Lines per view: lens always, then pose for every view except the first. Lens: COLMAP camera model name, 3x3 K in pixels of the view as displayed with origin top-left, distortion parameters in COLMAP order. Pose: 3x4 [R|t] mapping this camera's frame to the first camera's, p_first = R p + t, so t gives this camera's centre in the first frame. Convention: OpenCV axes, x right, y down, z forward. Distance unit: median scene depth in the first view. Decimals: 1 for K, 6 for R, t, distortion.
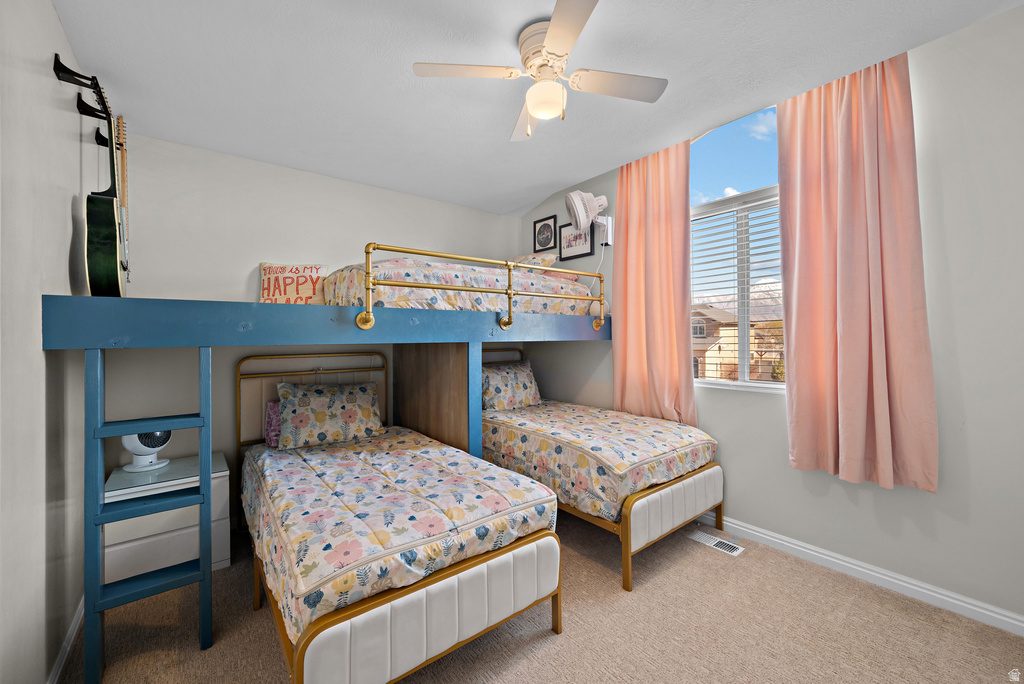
lens RADIAL K [[403.8, 0, 512.2], [0, 403.8, 335.5], [0, 0, 1]] dist [-0.001753, 0.000073]
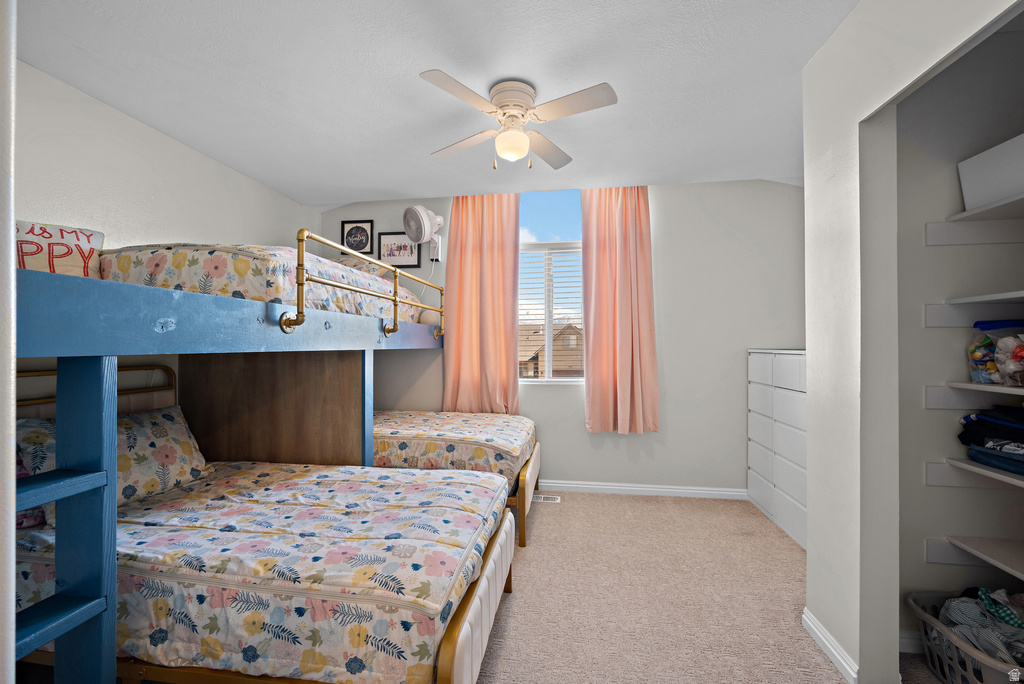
lens RADIAL K [[403.8, 0, 511.1], [0, 403.8, 345.7], [0, 0, 1]] dist [-0.001753, 0.000073]
pose [[0.733986, 0.004792, 0.679148, -0.464655], [-0.005709, 0.999983, -0.000886, 0.006121], [-0.679141, -0.003227, 0.734001, 0.082739]]
